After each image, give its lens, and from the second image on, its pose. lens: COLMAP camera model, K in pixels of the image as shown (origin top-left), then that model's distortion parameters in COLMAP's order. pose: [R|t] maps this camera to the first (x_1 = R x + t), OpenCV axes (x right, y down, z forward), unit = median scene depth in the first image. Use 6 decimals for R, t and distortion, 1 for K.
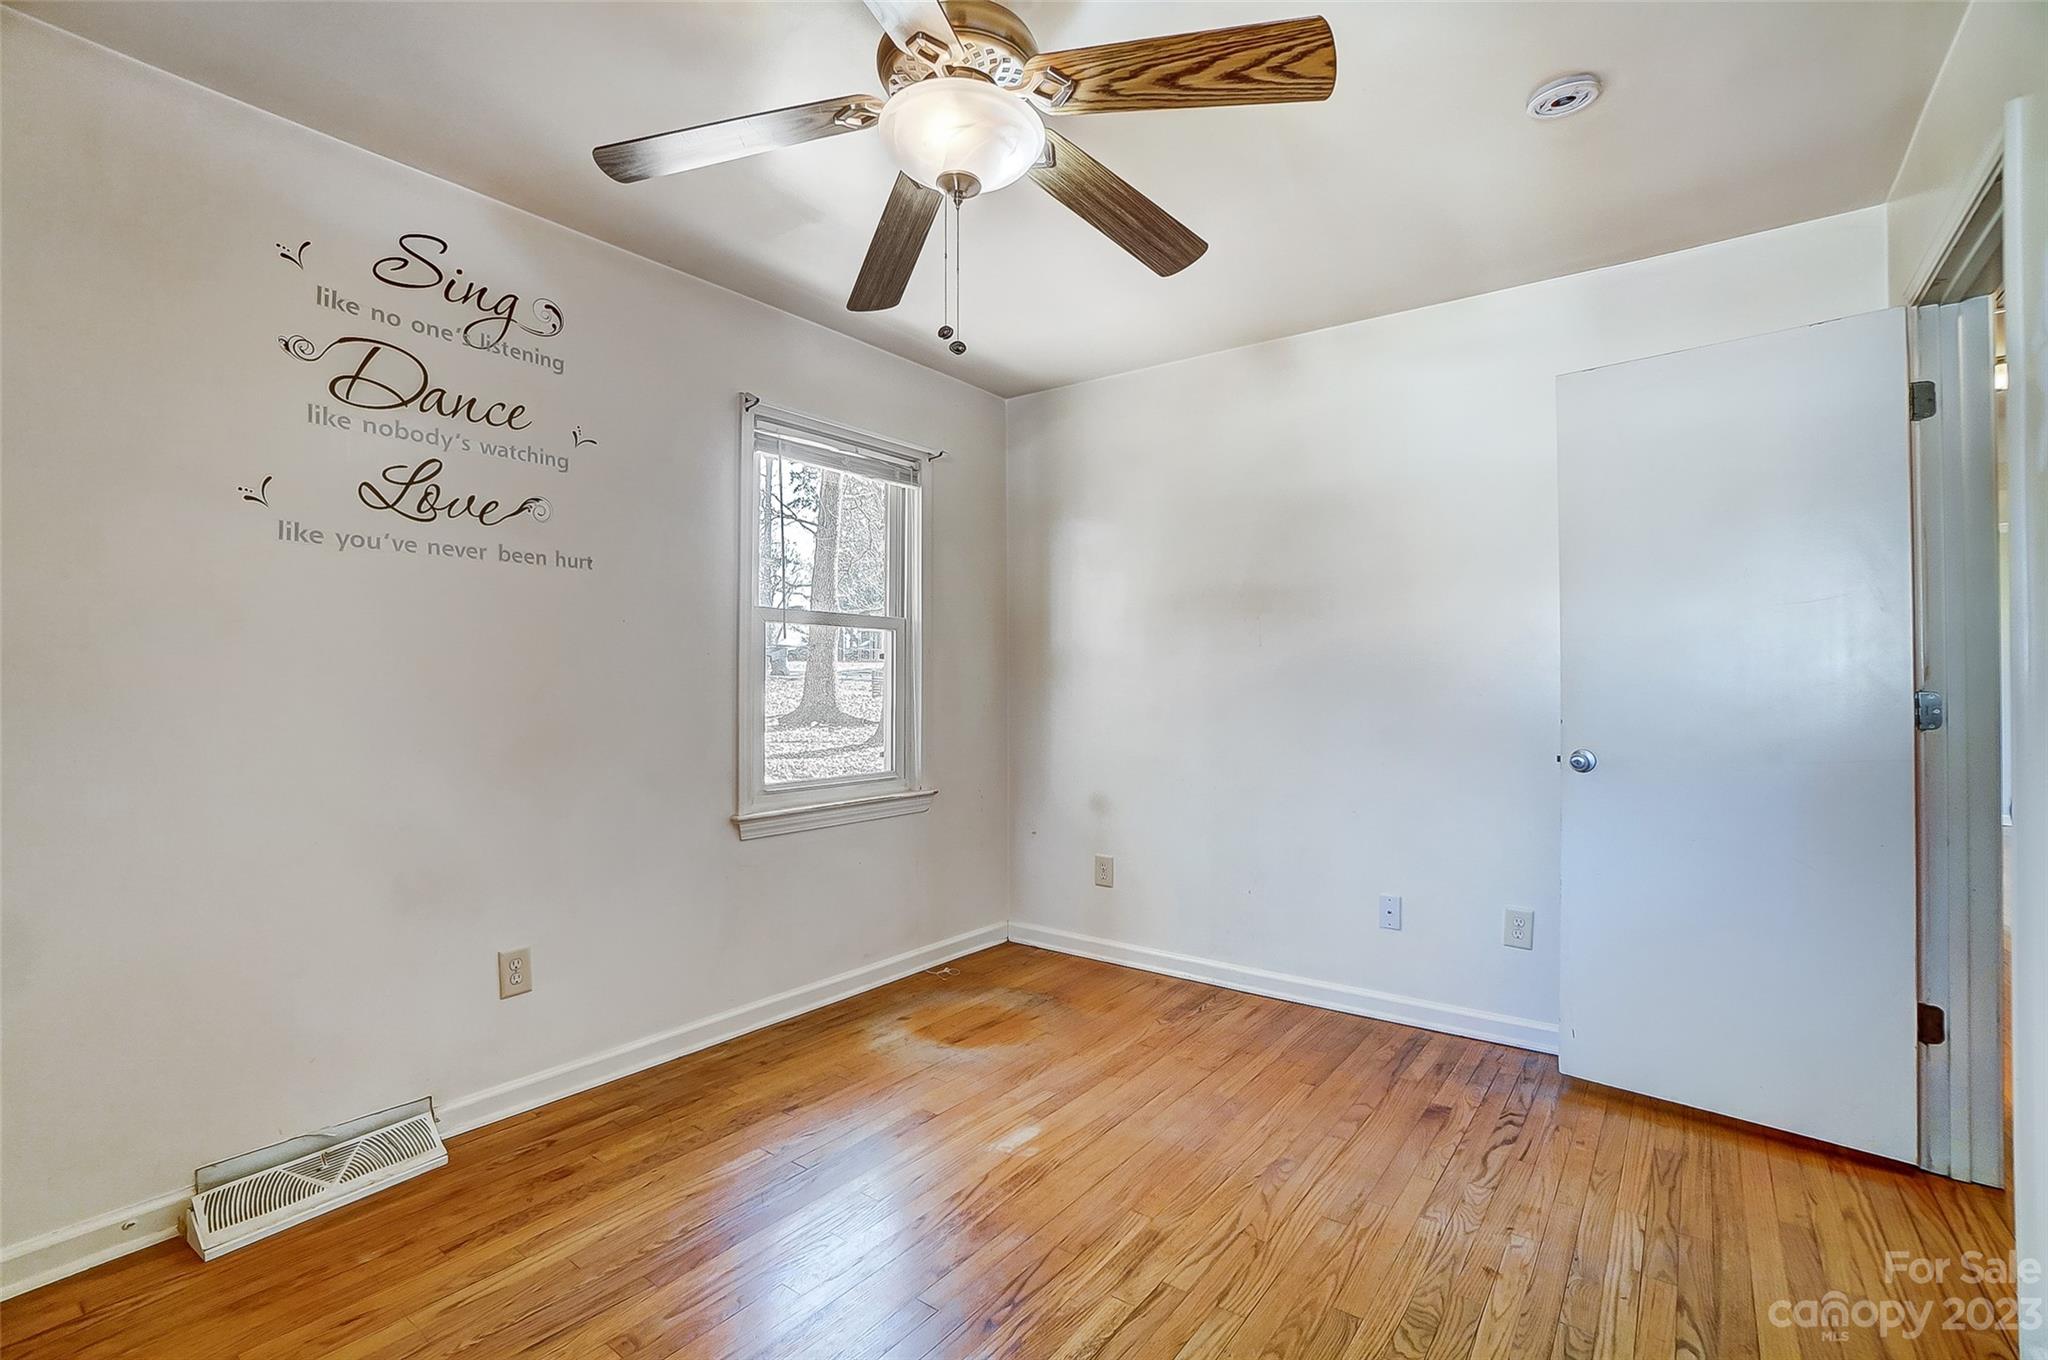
lens RADIAL K [[930.2, 0, 1021.6], [0, 930.2, 665.2], [0, 0, 1]] dist [-0.071230, 0.026477]
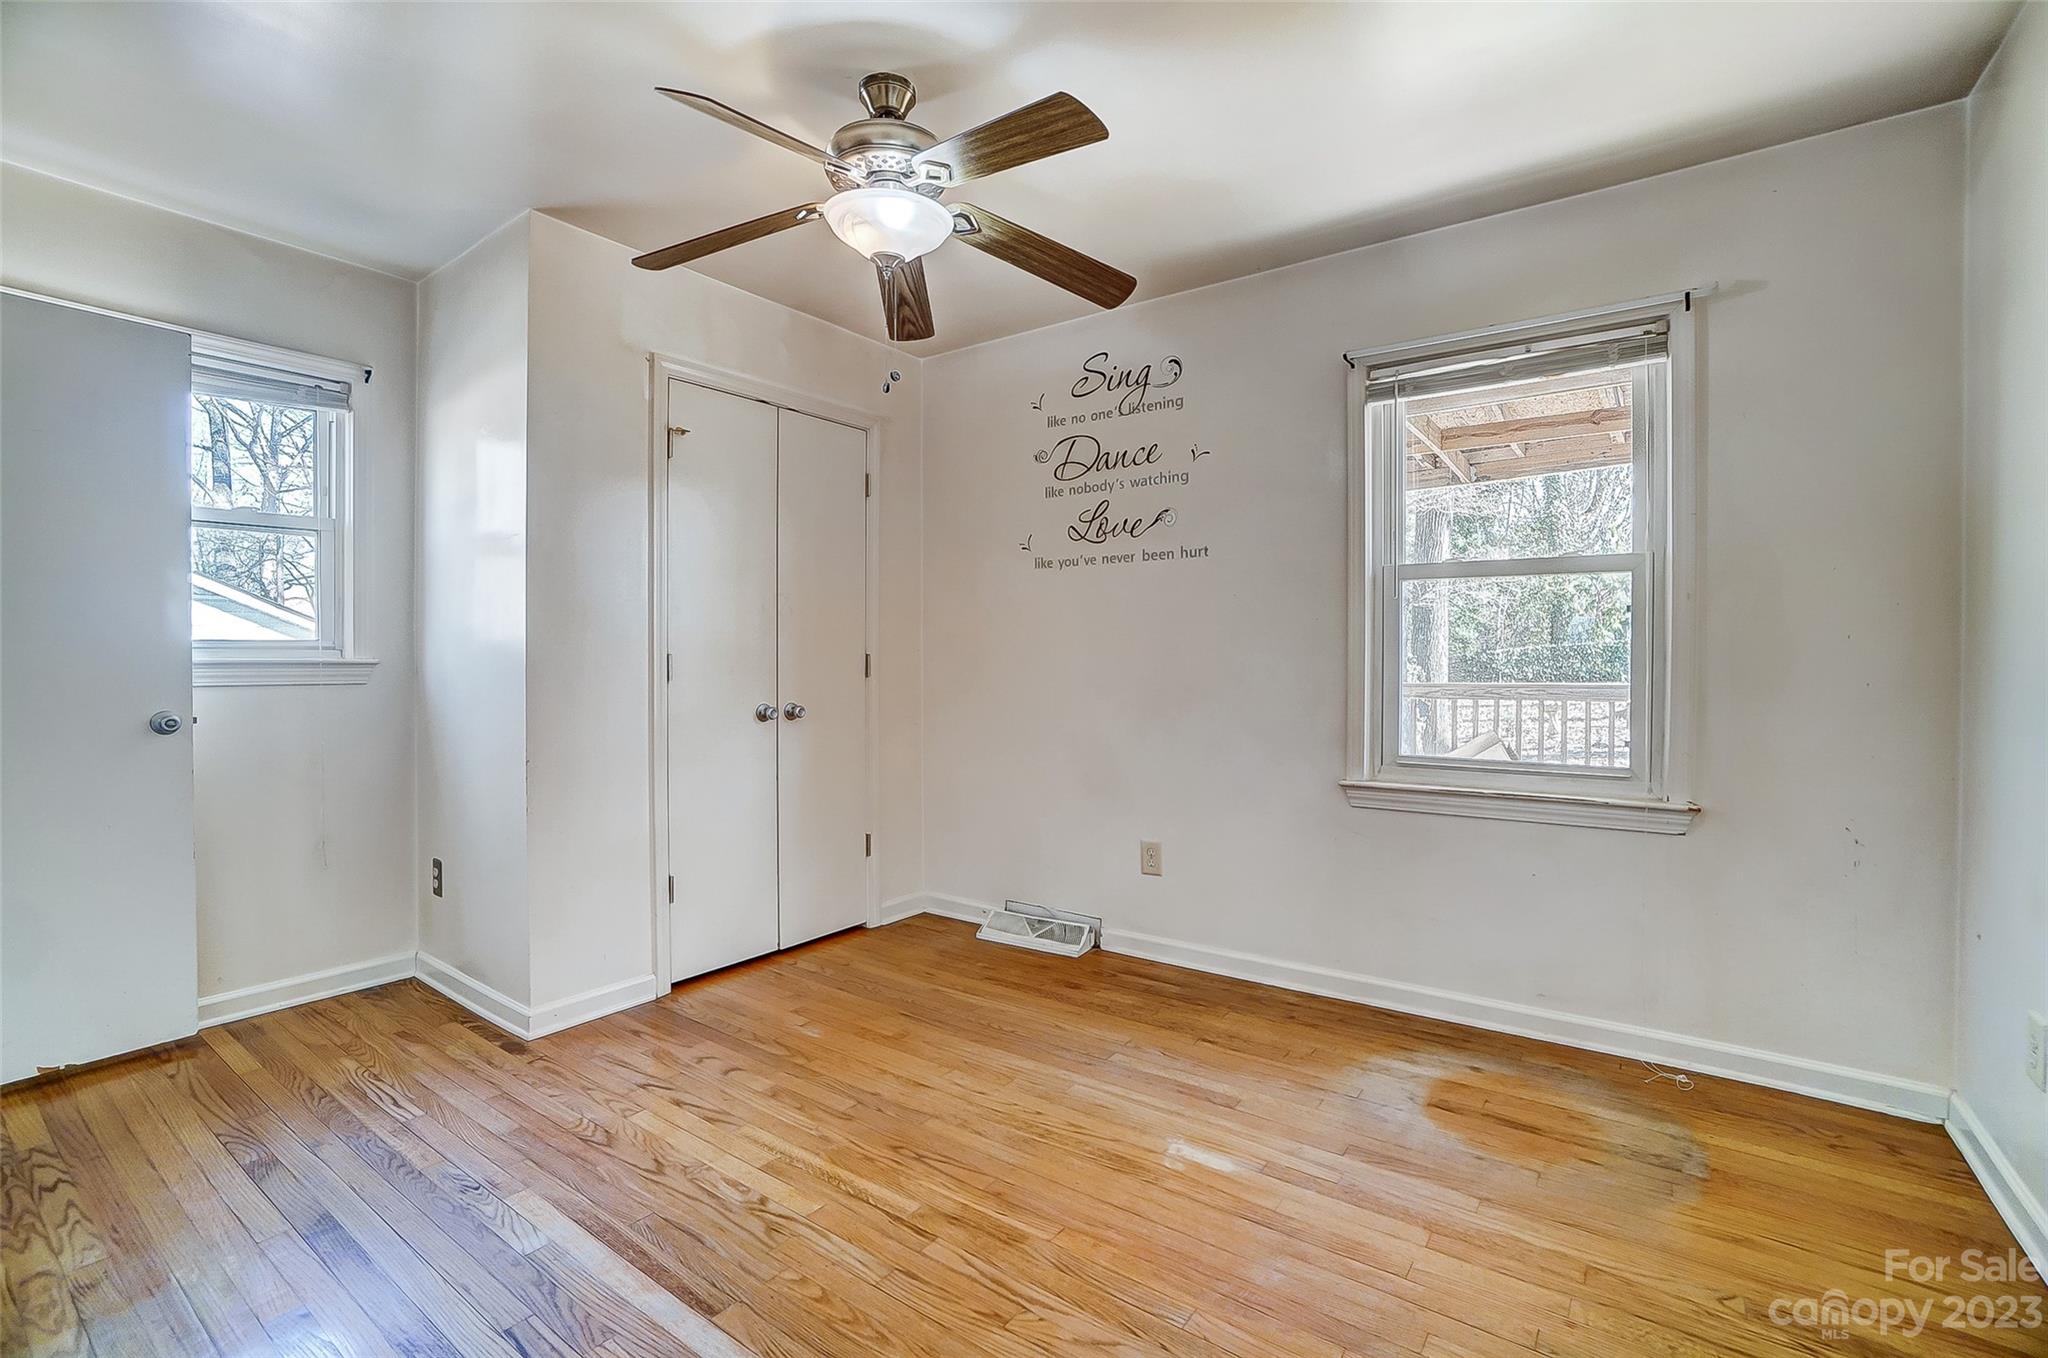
lens RADIAL K [[930.2, 0, 1021.6], [0, 930.2, 664.2], [0, 0, 1]] dist [-0.071230, 0.026477]
pose [[-0.000303, 0.008251, -0.999966, 0.868156], [0.020984, 0.999746, 0.008243, 0.028324], [0.999780, -0.020981, -0.000476, 0.828042]]
